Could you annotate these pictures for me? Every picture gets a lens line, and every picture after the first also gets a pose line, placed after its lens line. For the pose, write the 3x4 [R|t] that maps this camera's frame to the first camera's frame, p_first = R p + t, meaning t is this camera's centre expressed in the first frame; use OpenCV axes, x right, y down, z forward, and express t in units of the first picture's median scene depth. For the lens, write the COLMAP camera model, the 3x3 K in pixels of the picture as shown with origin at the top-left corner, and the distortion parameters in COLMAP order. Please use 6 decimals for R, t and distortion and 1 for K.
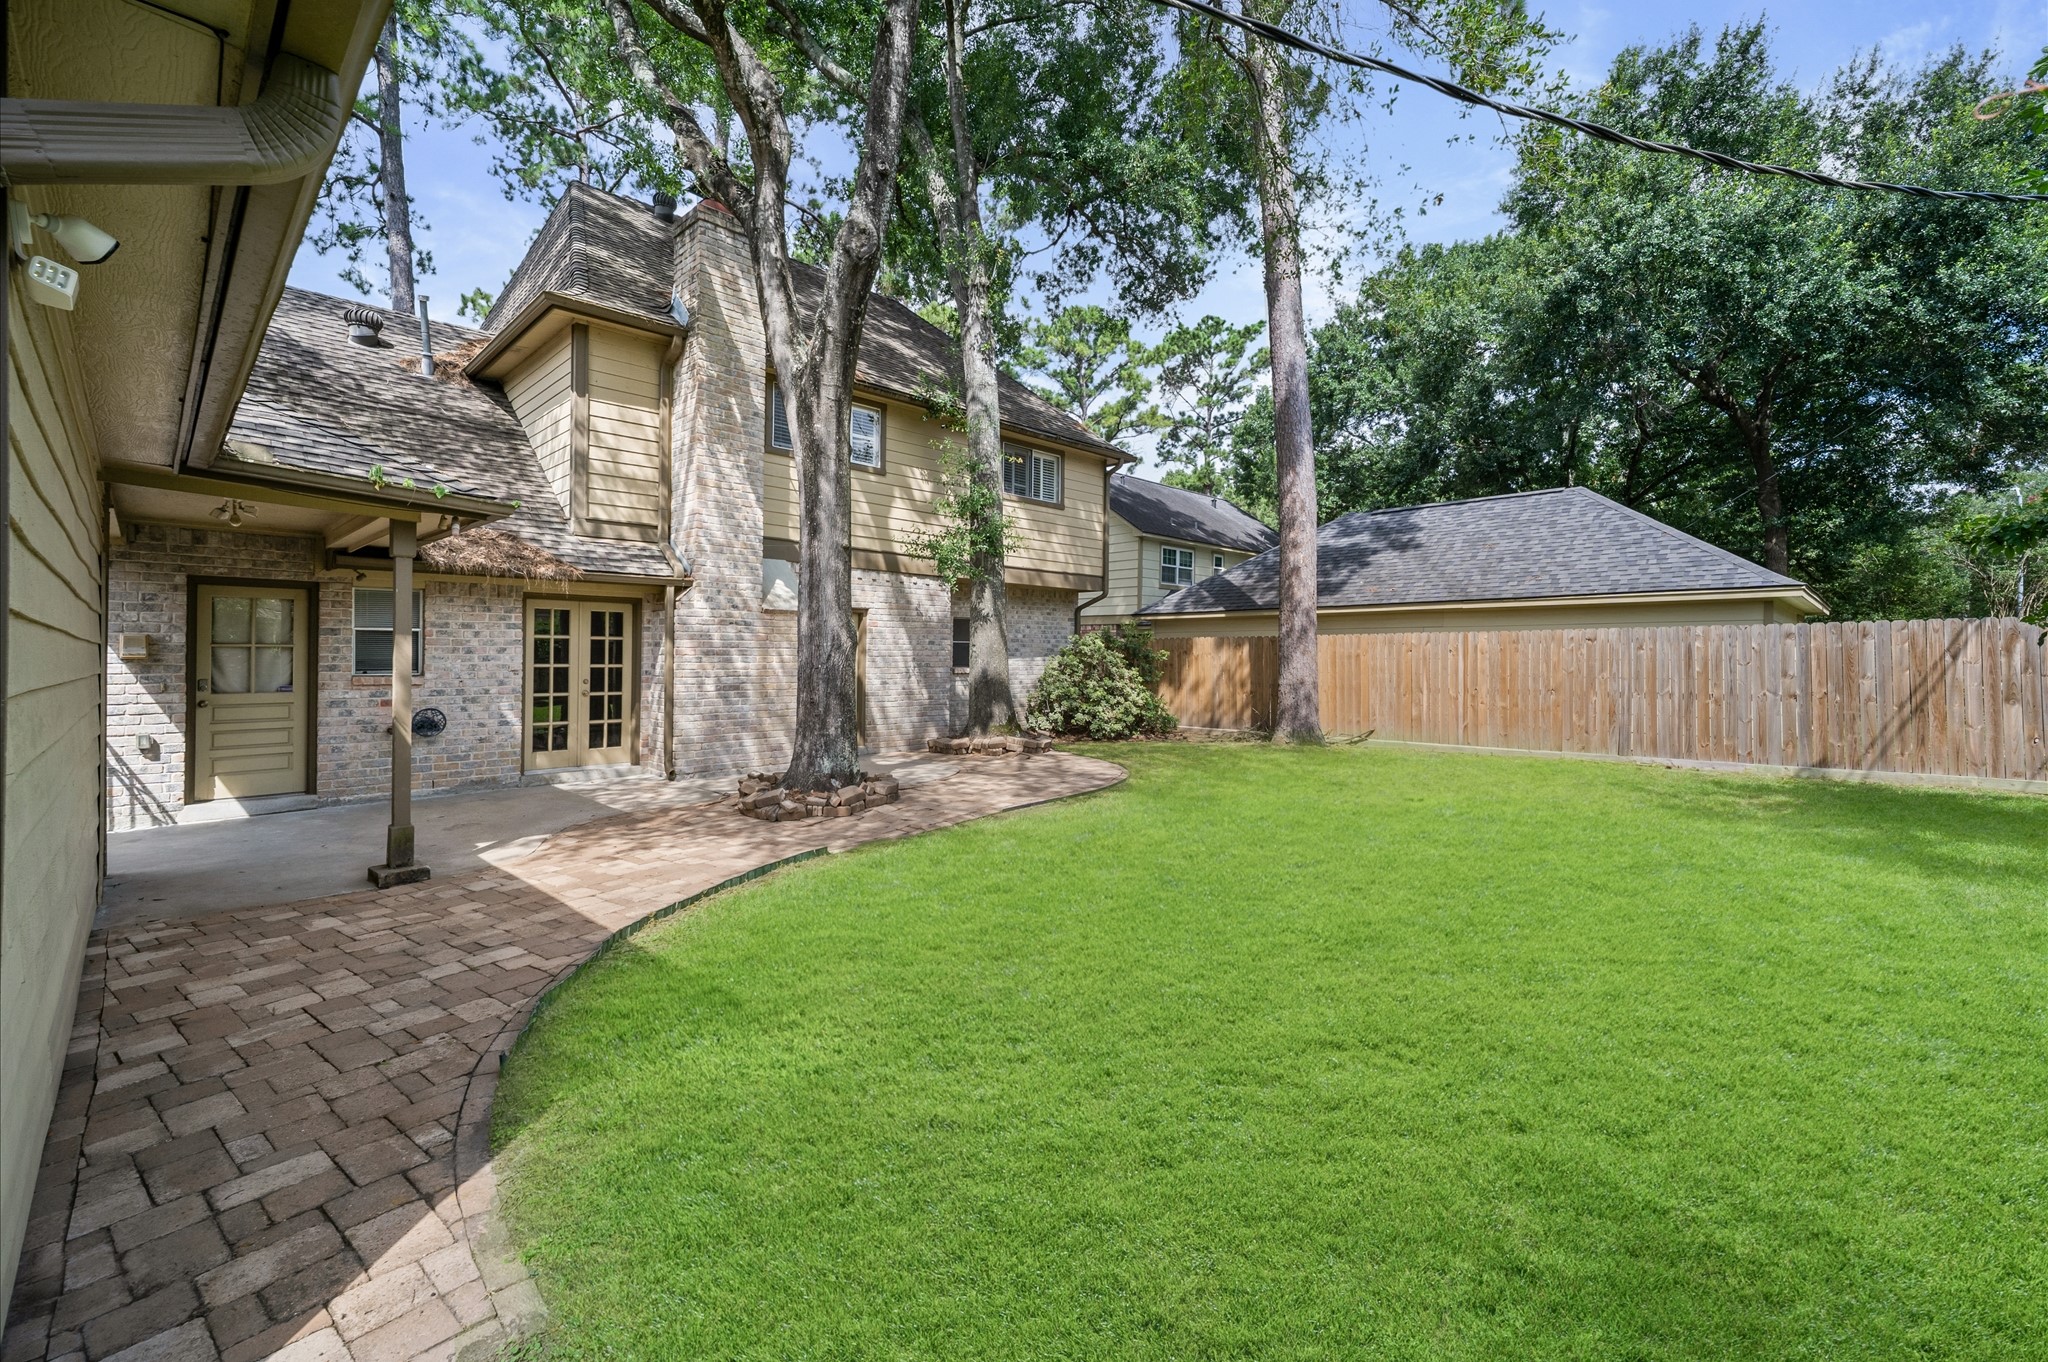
lens RADIAL K [[844.9, 0, 1034.3], [0, 844.9, 649.7], [0, 0, 1]] dist [0.001237, -0.000011]
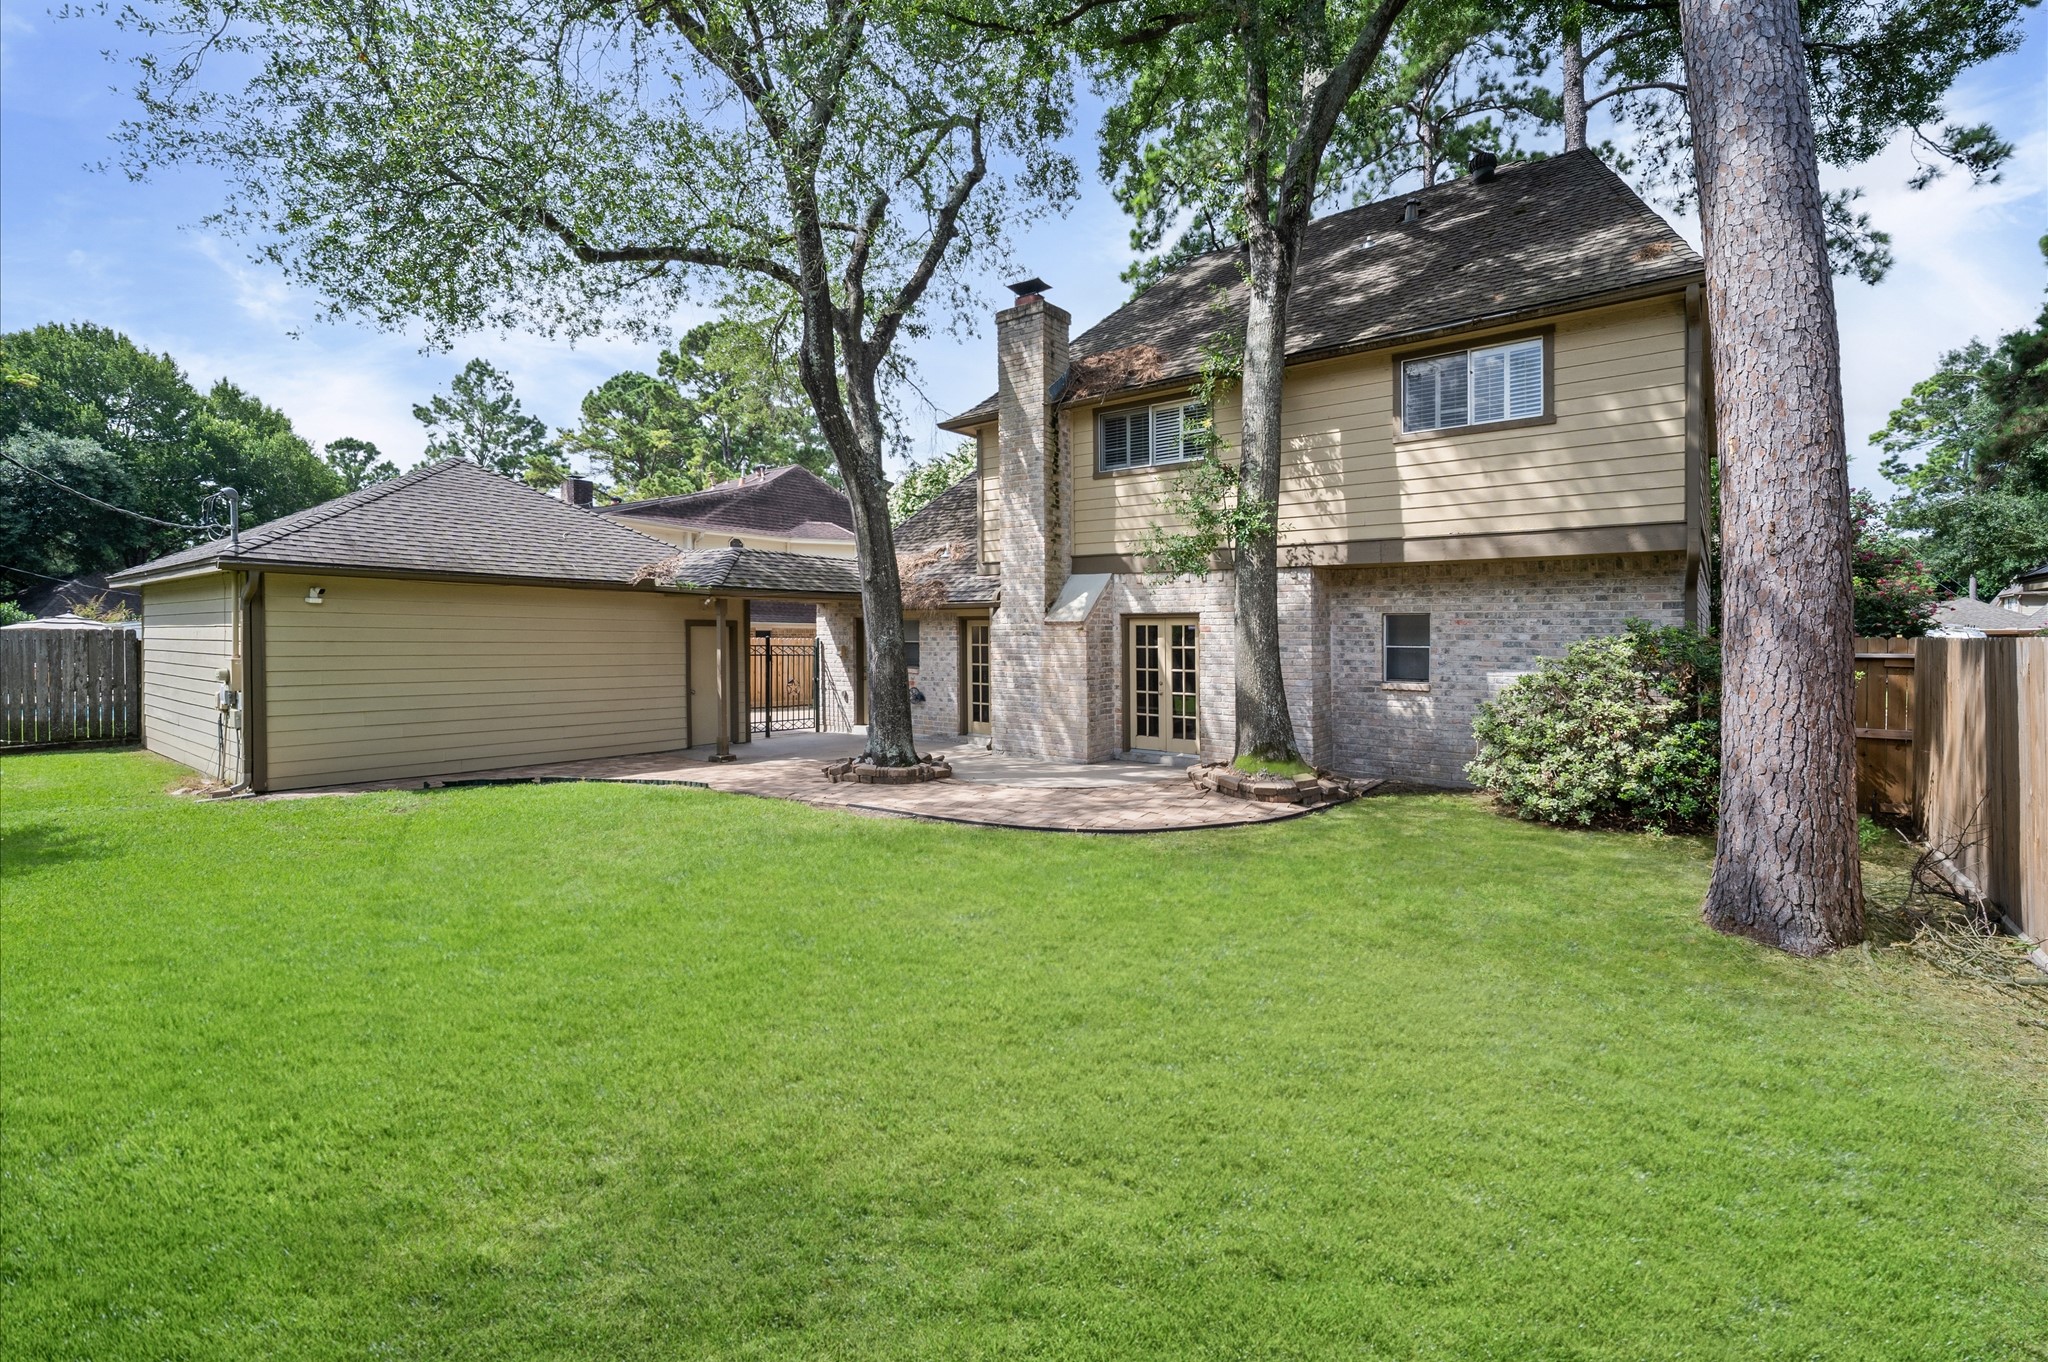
lens RADIAL K [[844.9, 0, 1034.3], [0, 844.9, 649.7], [0, 0, 1]] dist [0.001237, -0.000011]
pose [[0.078218, -0.007139, -0.996911, 0.688734], [-0.011940, 0.999896, -0.008097, 0.001952], [0.996865, 0.012536, 0.078124, 0.720632]]
